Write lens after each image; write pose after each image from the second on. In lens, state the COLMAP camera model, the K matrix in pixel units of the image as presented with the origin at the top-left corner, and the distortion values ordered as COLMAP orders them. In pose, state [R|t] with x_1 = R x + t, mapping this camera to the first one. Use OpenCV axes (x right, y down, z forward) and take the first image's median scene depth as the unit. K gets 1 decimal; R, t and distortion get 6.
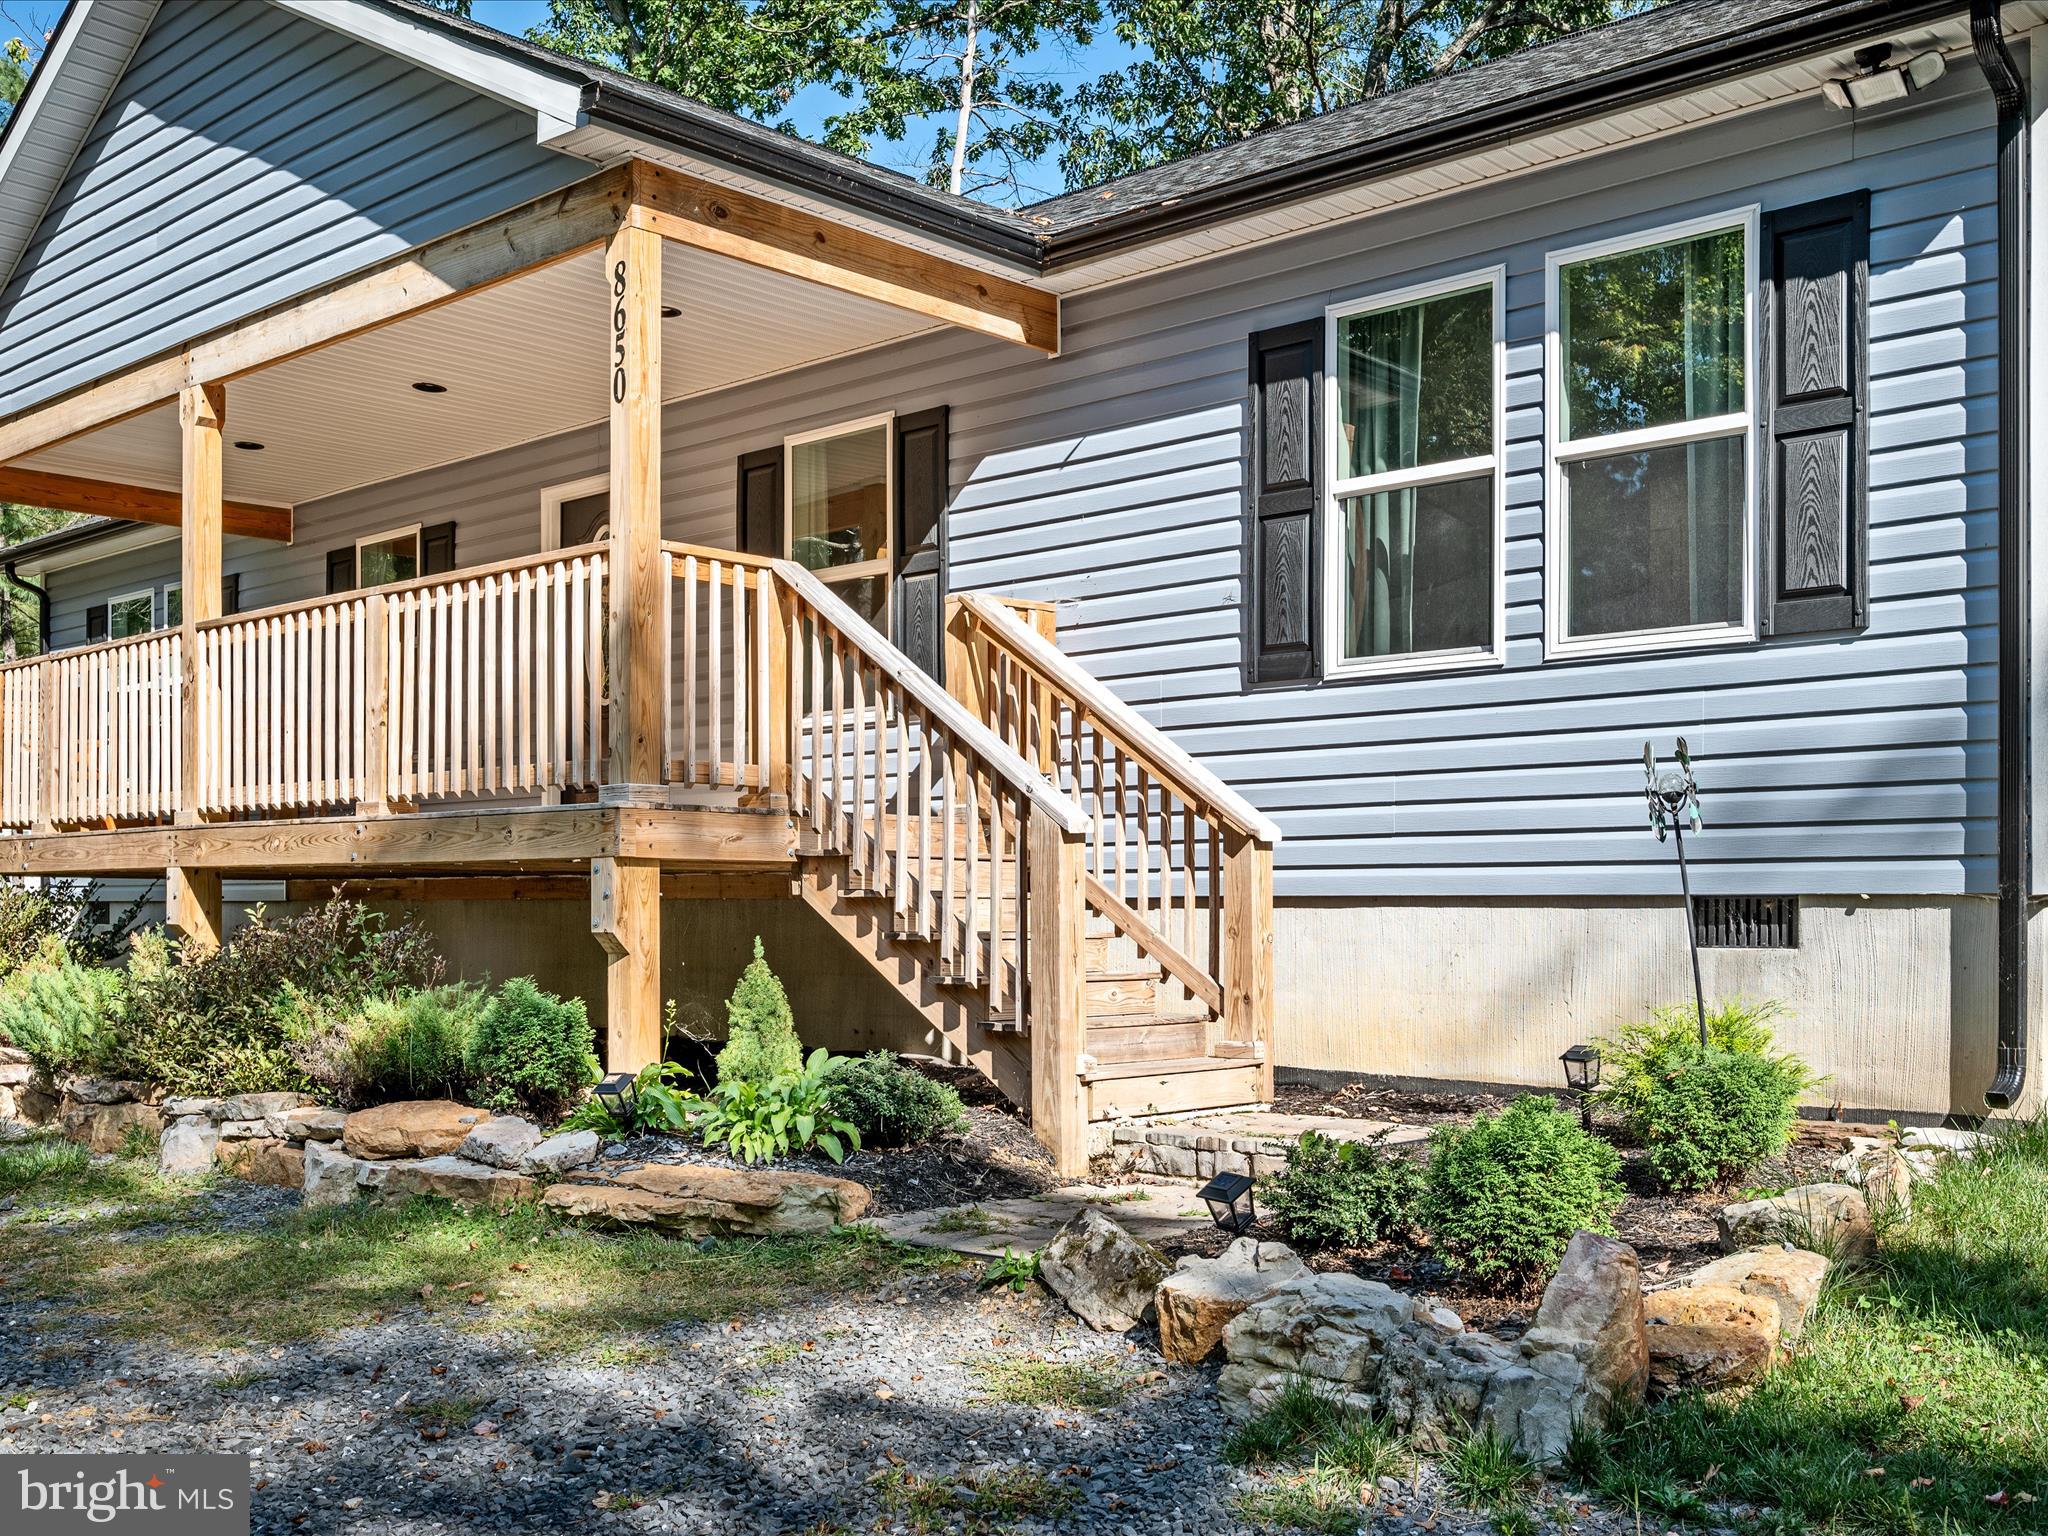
lens RADIAL K [[2014.9, 0, 1026.5], [0, 2014.9, 739.6], [0, 0, 1]] dist [-0.009026, 0.016696]
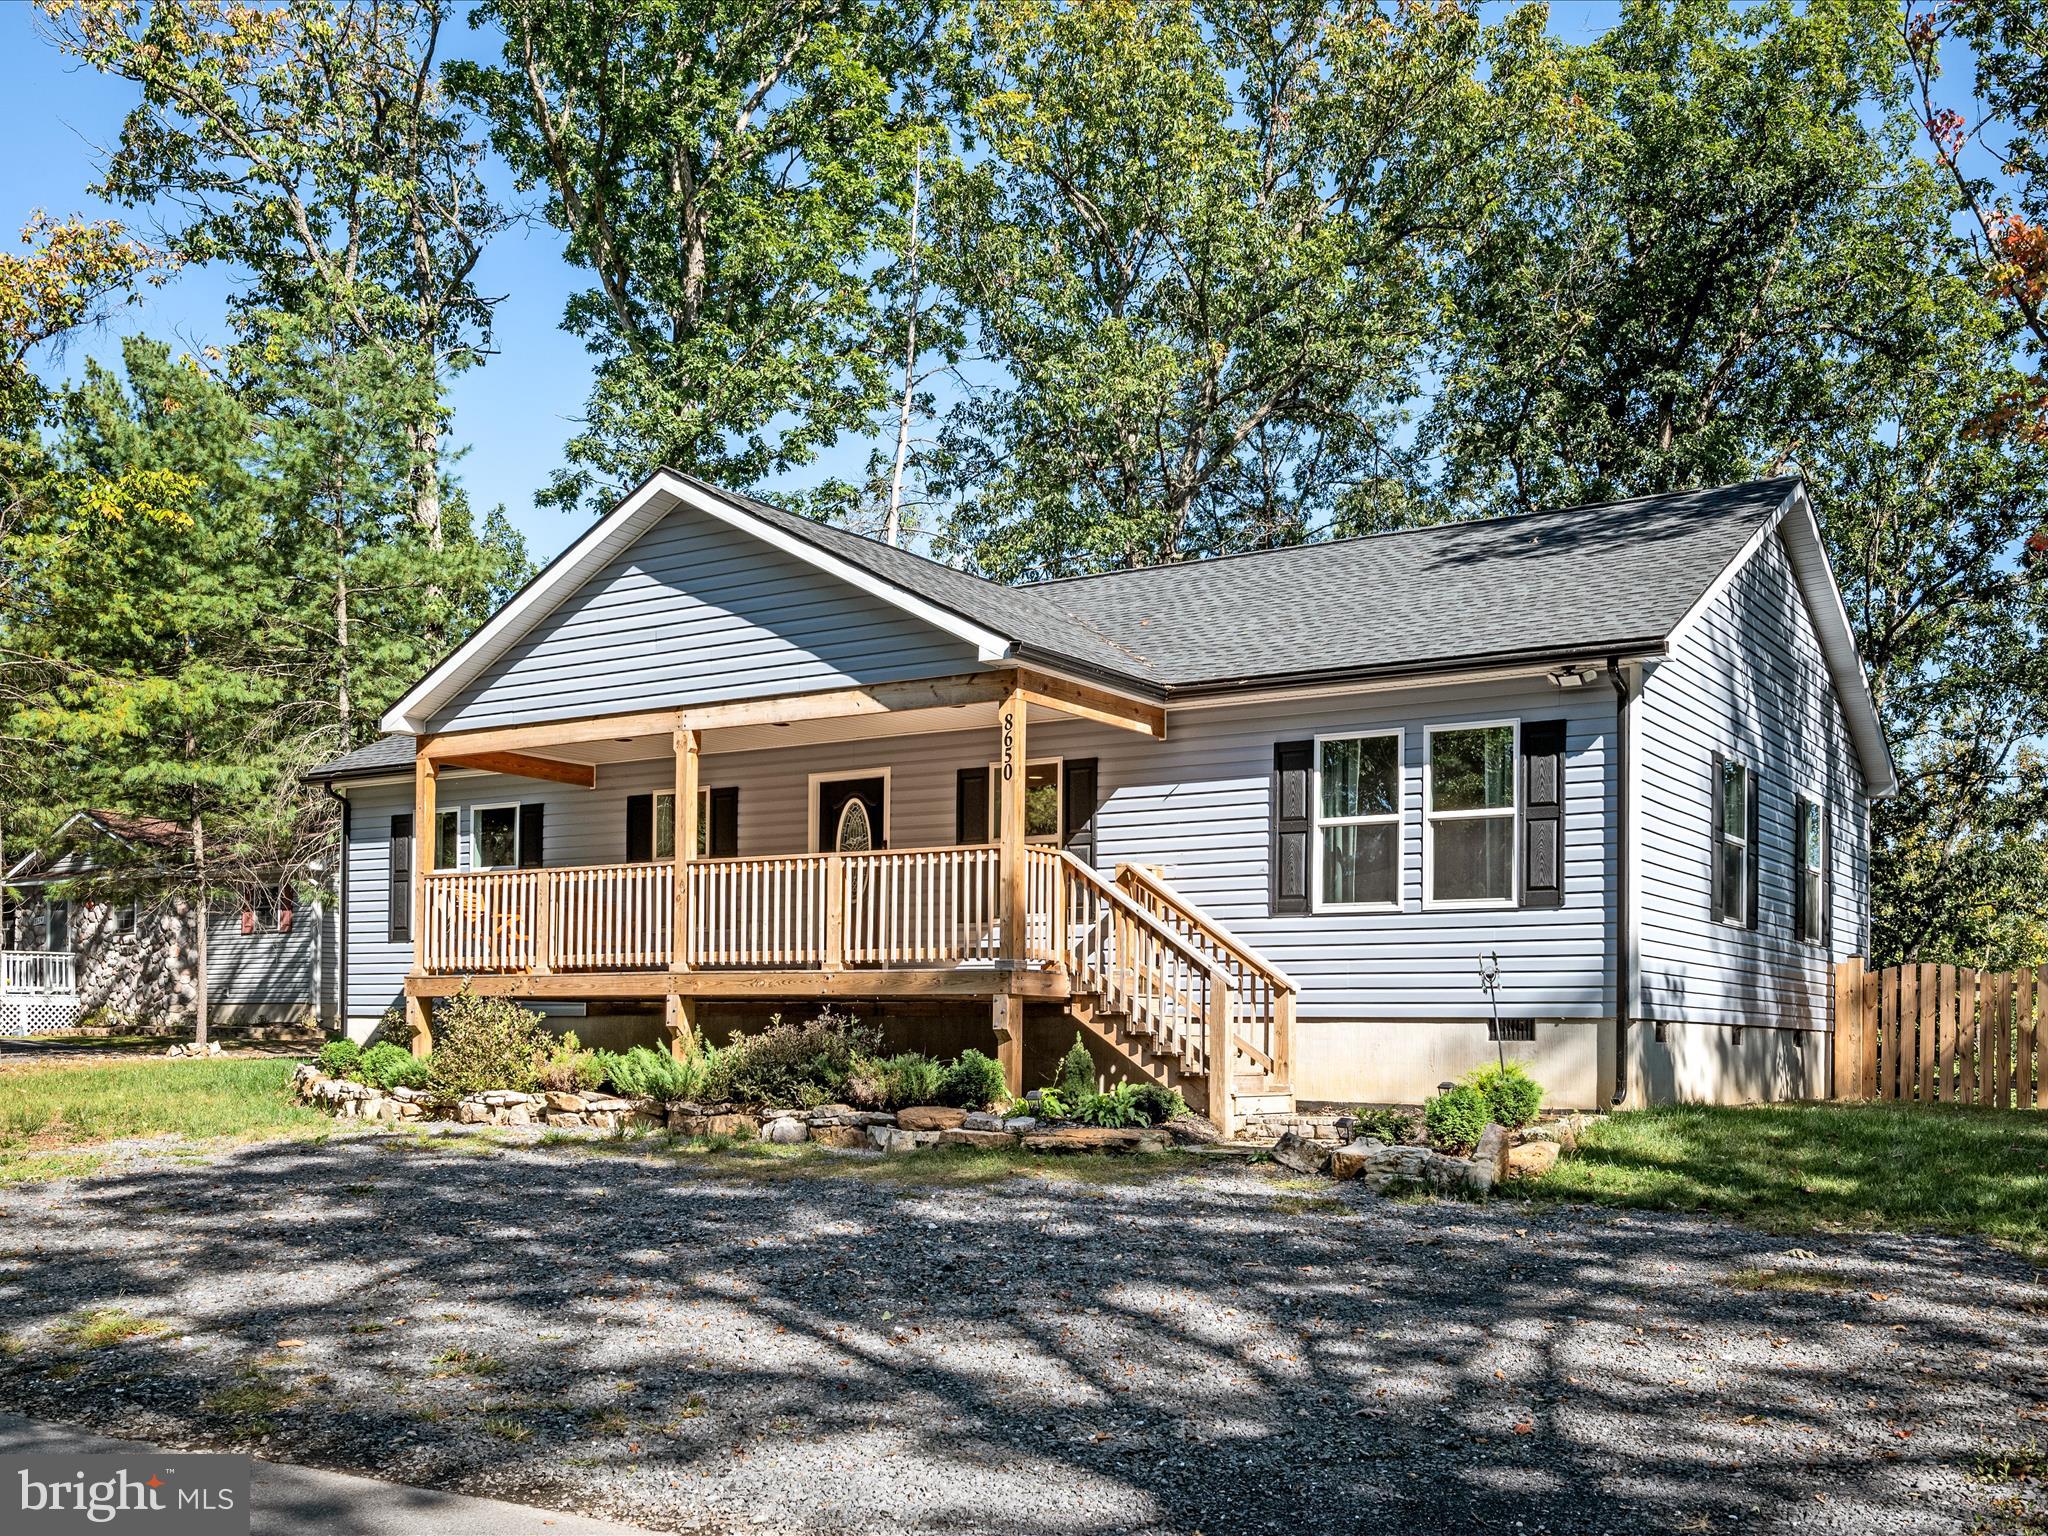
lens RADIAL K [[1906.9, 0, 1024.0], [0, 1906.9, 768.0], [0, 0, 1]] dist [0.009924, 0.006281]
pose [[0.988237, 0.030633, 0.149828, -0.483945], [-0.021774, 0.997936, -0.060418, -0.057952], [-0.151370, 0.056445, 0.986864, -0.989750]]
